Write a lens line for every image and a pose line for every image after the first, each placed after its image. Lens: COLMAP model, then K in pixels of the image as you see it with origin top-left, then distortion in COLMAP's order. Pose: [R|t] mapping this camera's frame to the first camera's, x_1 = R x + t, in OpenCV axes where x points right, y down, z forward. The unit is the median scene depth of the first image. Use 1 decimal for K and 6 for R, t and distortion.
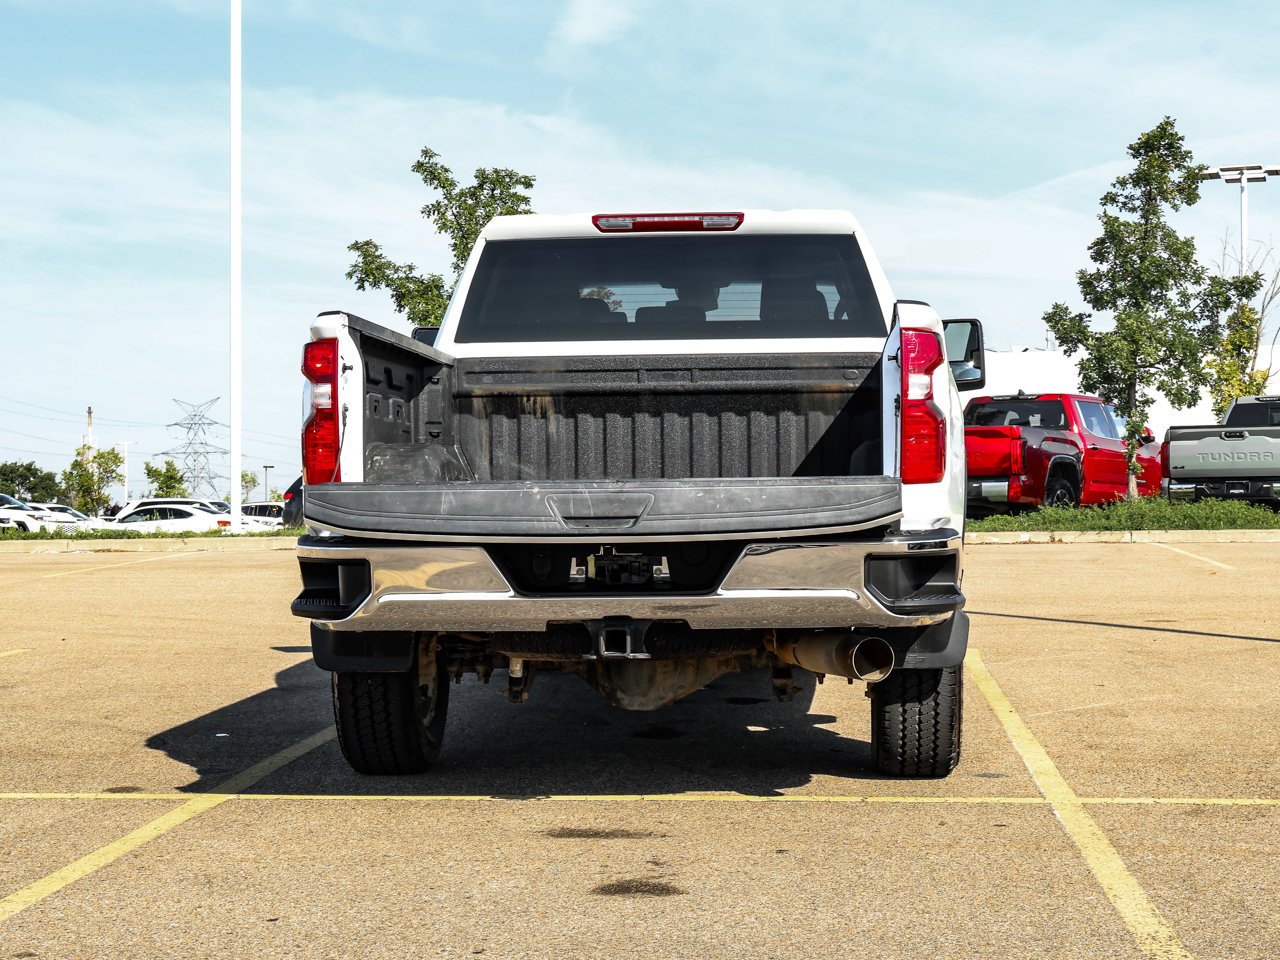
lens RADIAL K [[2407.3, 0, 671.6], [0, 2407.3, 495.0], [0, 0, 1]] dist [-0.001269, -0.025627]
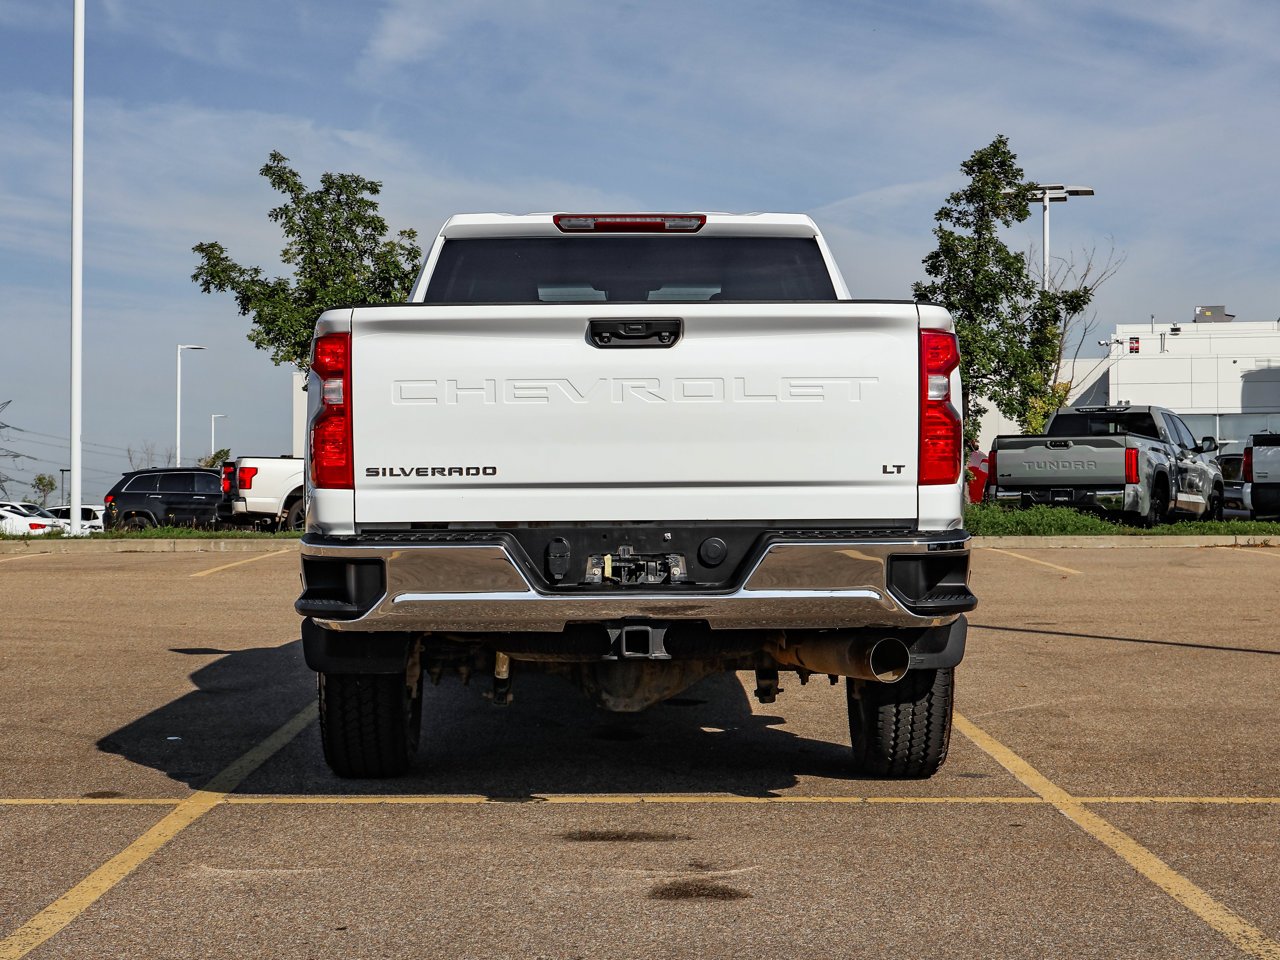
lens RADIAL K [[2354.9, 0, 673.7], [0, 2354.9, 480.2], [0, 0, 1]] dist [0.007325, -0.012921]
pose [[0.995784, 0.006347, 0.091513, -0.034977], [-0.005520, 0.999942, -0.009287, 0.001184], [-0.091566, 0.008743, 0.995761, 0.012183]]
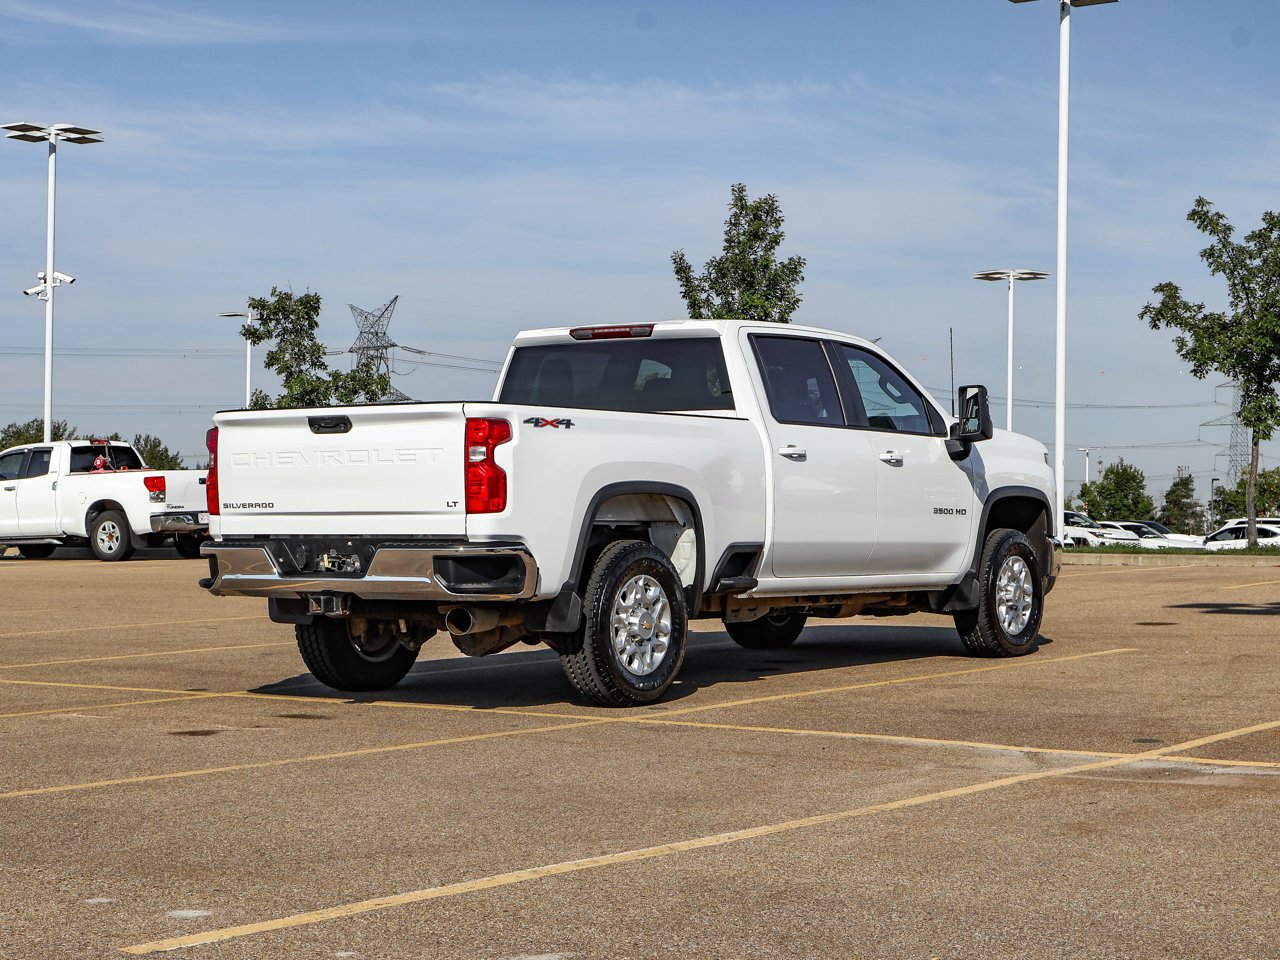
lens RADIAL K [[2566.5, 0, 703.4], [0, 2566.5, 479.2], [0, 0, 1]] dist [-0.014209, -0.093759]
pose [[0.860889, 0.000528, -0.508792, 0.406322], [-0.007113, 0.999914, -0.010997, -0.003563], [0.508742, 0.013087, 0.860819, -0.151422]]
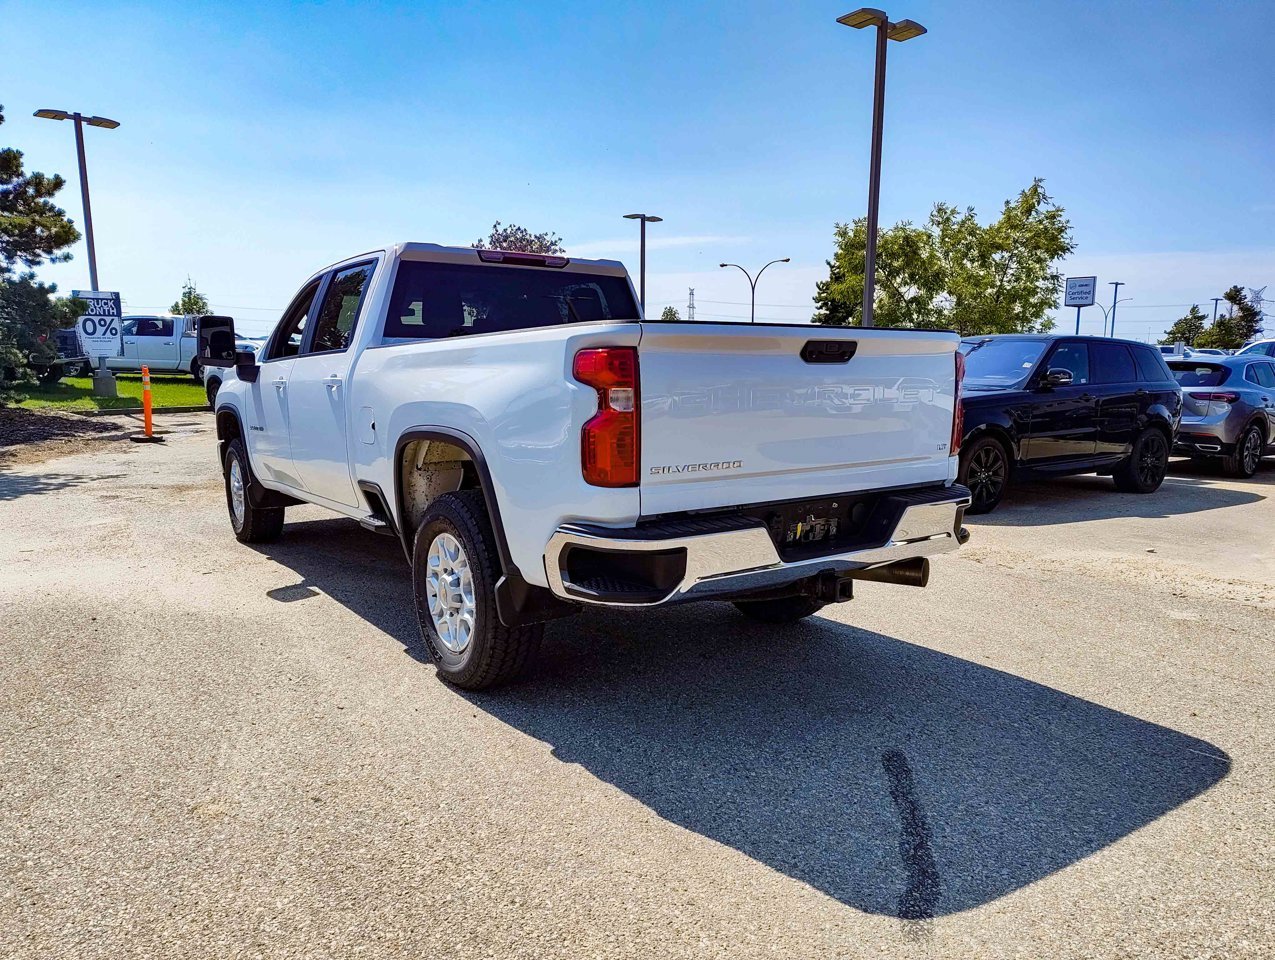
lens RADIAL K [[891.2, 0, 621.1], [0, 891.2, 495.3], [0, 0, 1]] dist [0.006364, 0.002564]
pose [[0.783003, -0.079485, 0.616918, -0.147482], [0.002127, 0.992138, 0.125129, -0.018150], [-0.622014, -0.096664, 0.777017, 0.252153]]
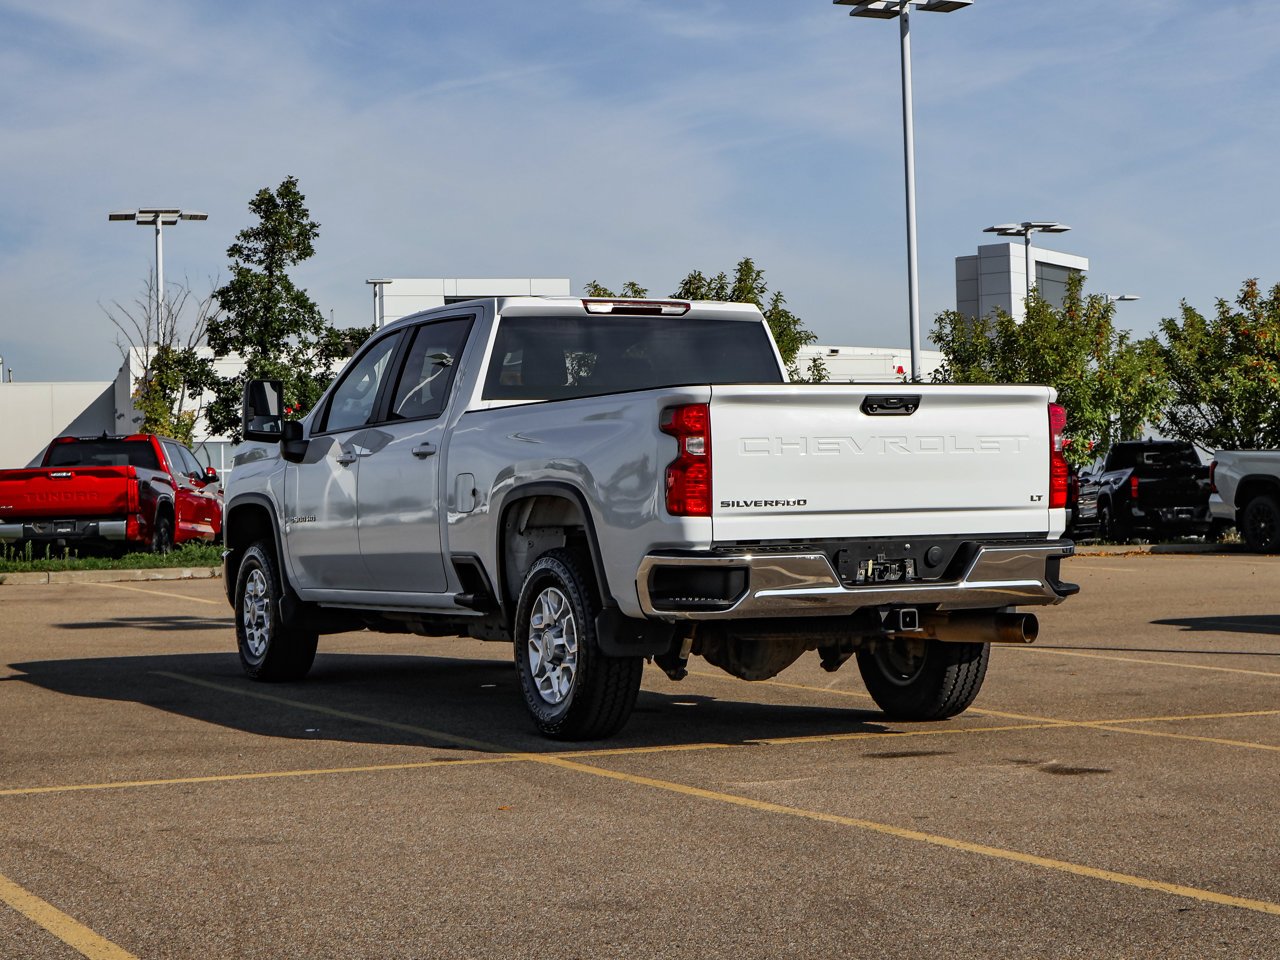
lens RADIAL K [[2566.5, 0, 703.4], [0, 2566.5, 479.2], [0, 0, 1]] dist [-0.014209, -0.093759]
pose [[0.850403, -0.000211, 0.526131, -0.332553], [0.012417, 0.999729, -0.019669, 0.002165], [-0.525985, 0.023259, 0.850176, -0.083299]]
